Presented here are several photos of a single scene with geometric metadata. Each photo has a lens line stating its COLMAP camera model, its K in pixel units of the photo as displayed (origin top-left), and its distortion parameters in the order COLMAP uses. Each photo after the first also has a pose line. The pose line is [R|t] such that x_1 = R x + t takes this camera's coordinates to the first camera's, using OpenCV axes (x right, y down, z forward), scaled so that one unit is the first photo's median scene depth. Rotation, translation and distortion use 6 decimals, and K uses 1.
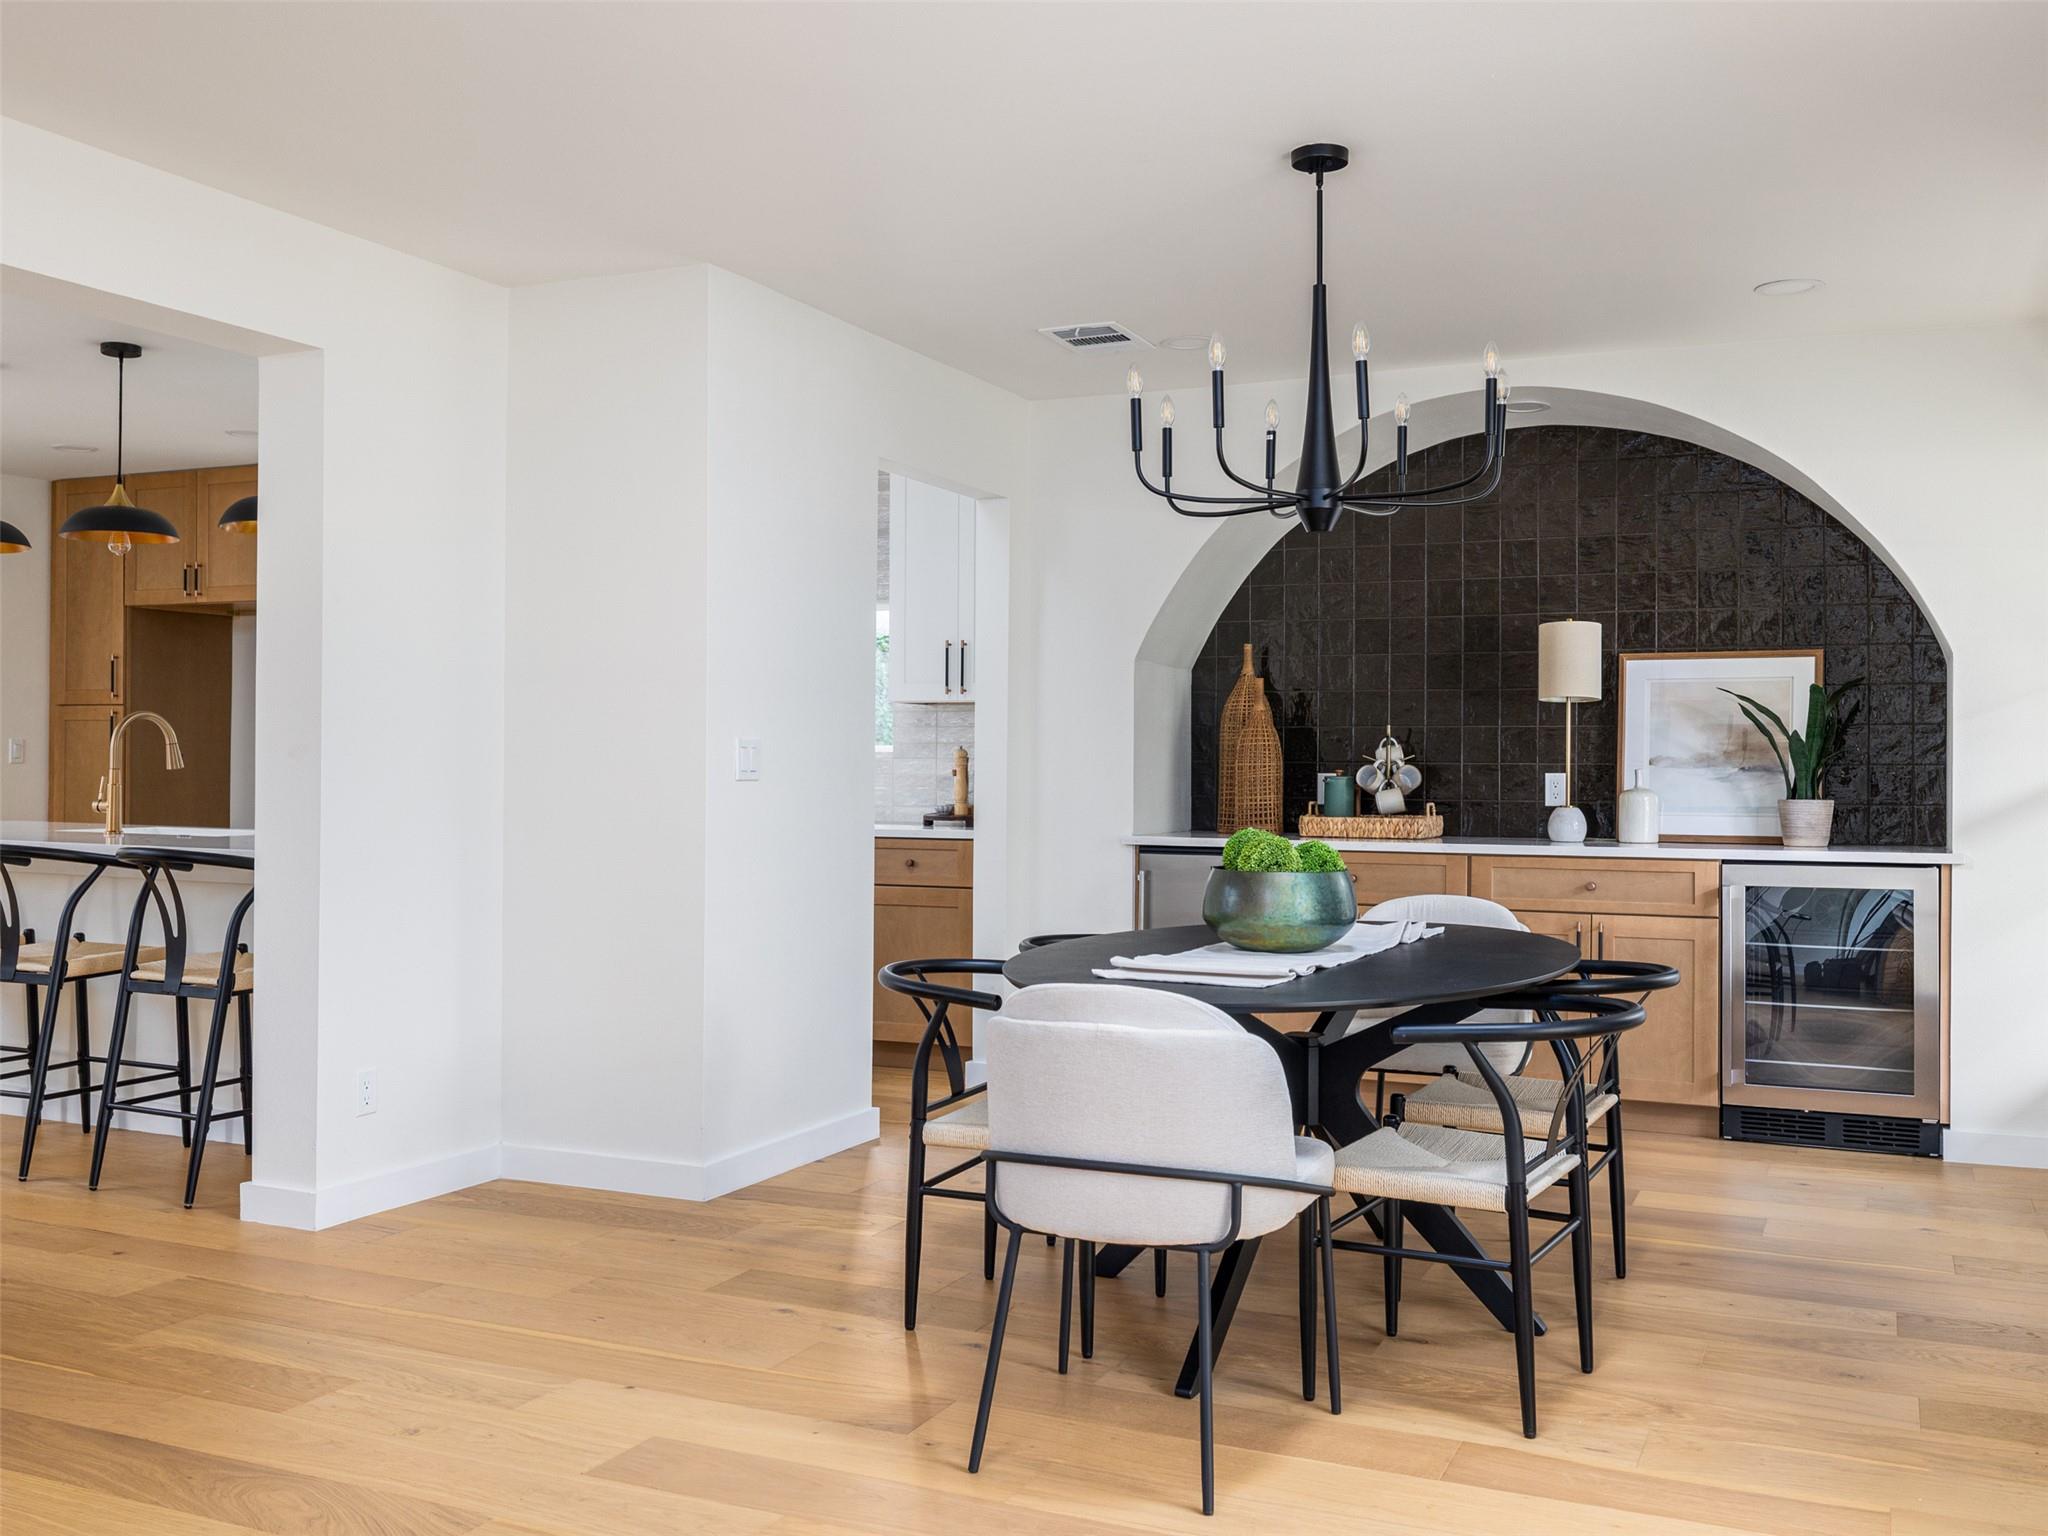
lens RADIAL K [[1701.8, 0, 1024.2], [0, 1701.8, 761.4], [0, 0, 1]] dist [-0.003340, 0.006854]
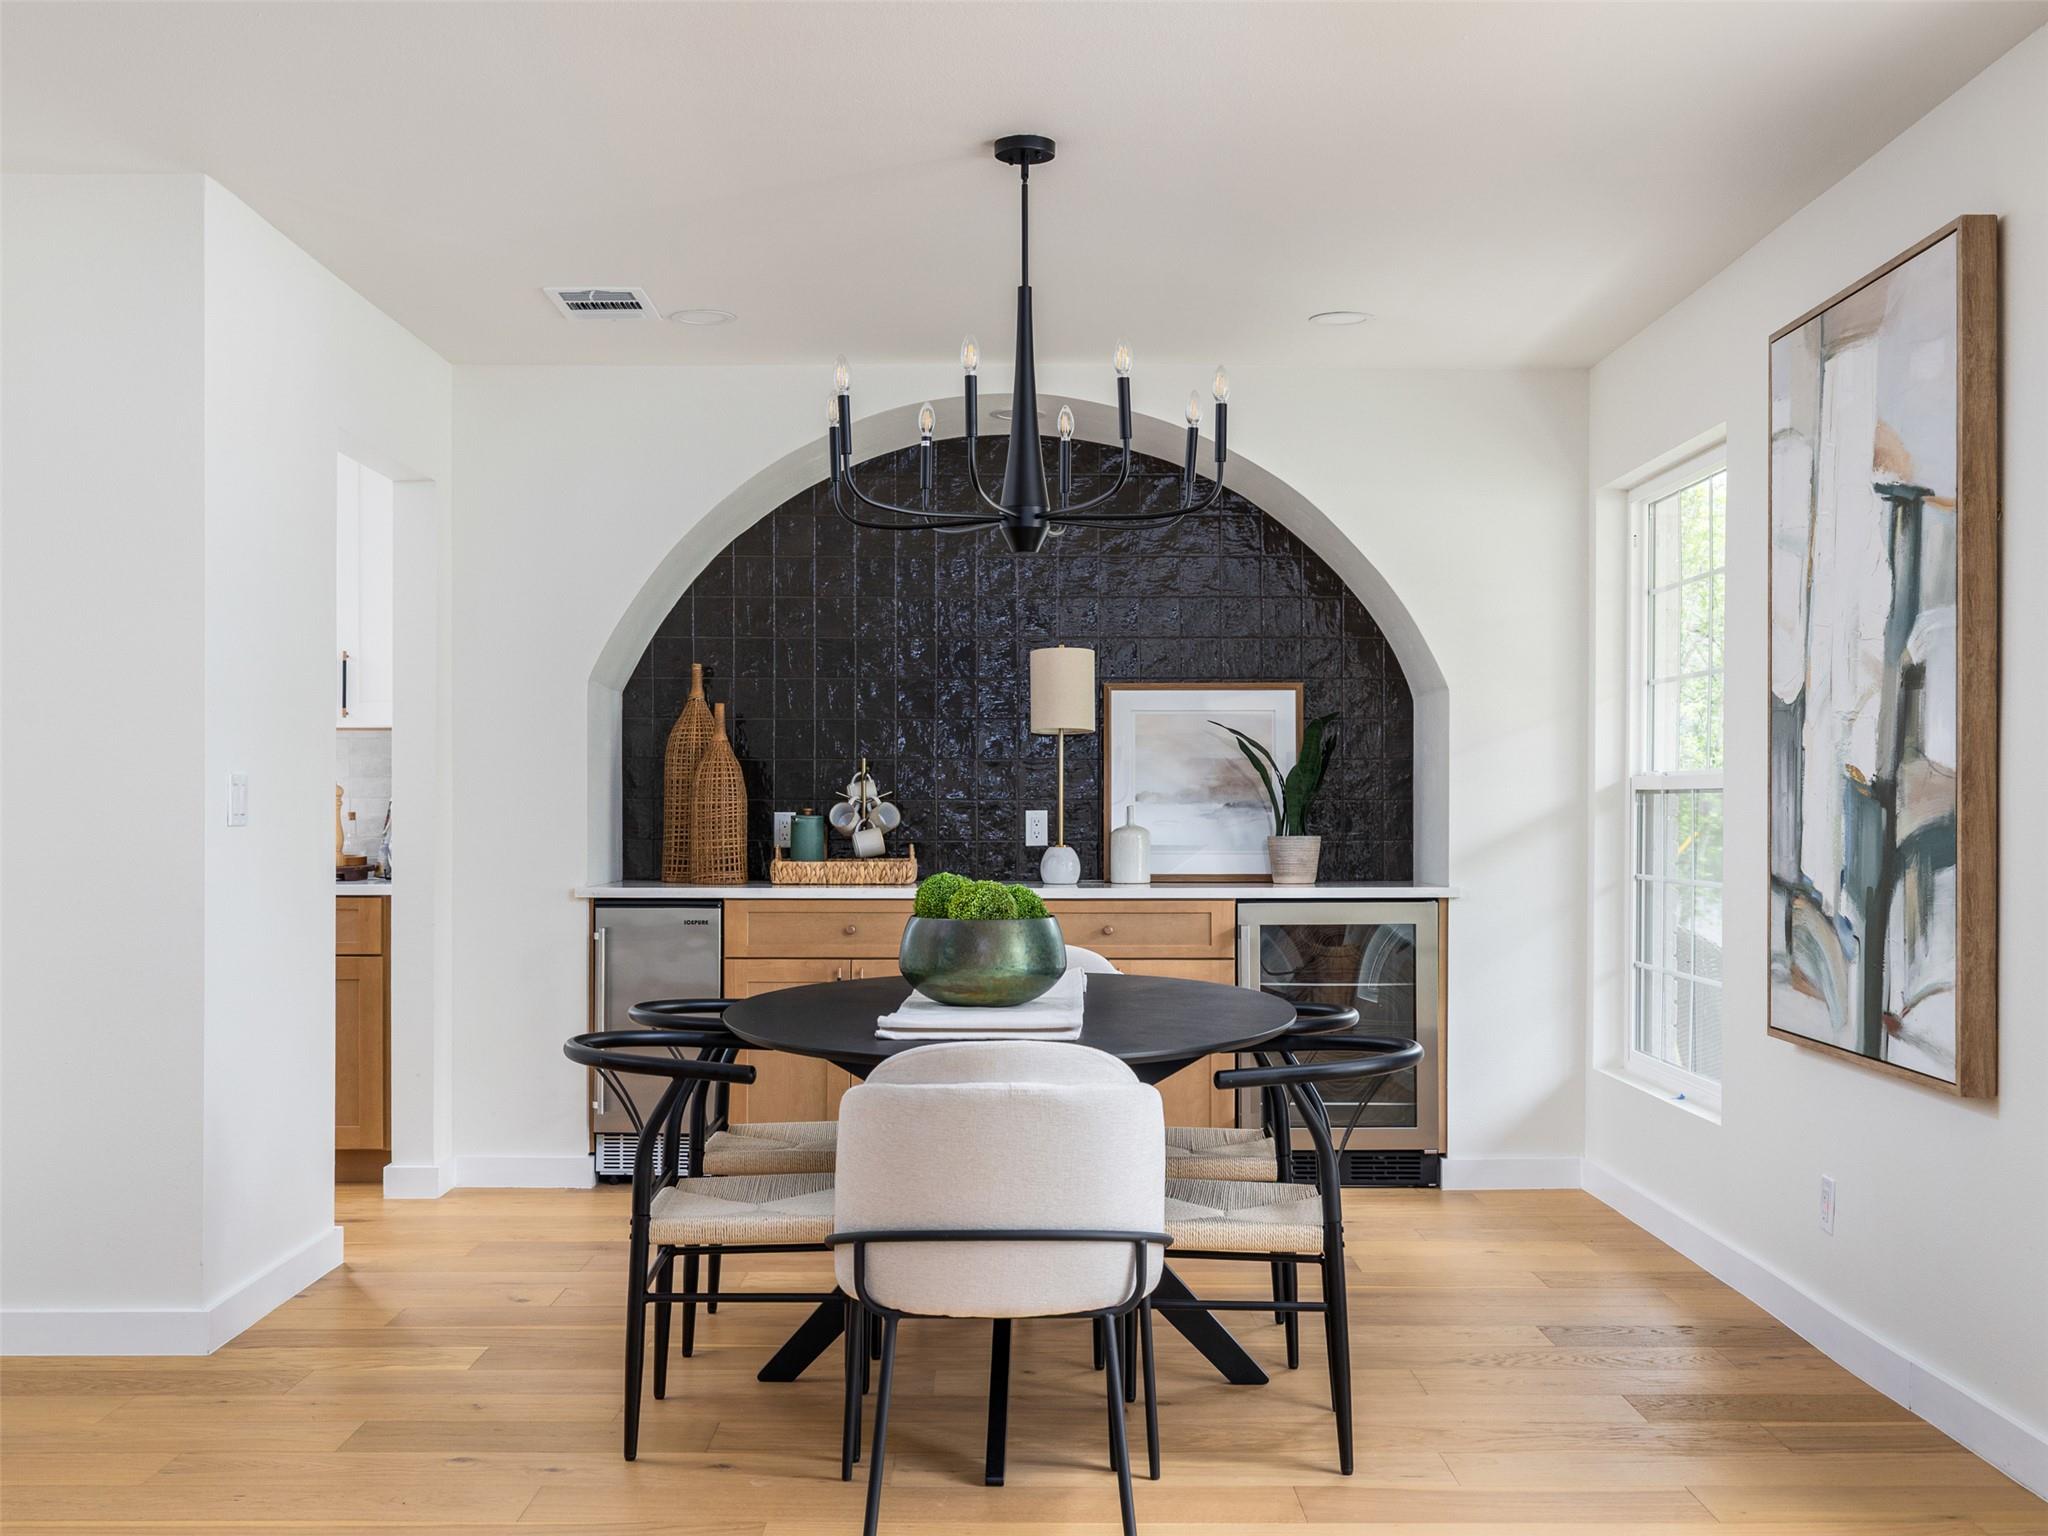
lens RADIAL K [[1991.8, 0, 1024.3], [0, 1991.8, 813.7], [0, 0, 1]] dist [0.001598, 0.000000]
pose [[0.925548, -0.007217, 0.378563, -0.120704], [0.004269, 0.999954, 0.008628, -0.000805], [-0.378607, -0.006369, 0.925536, -0.004144]]
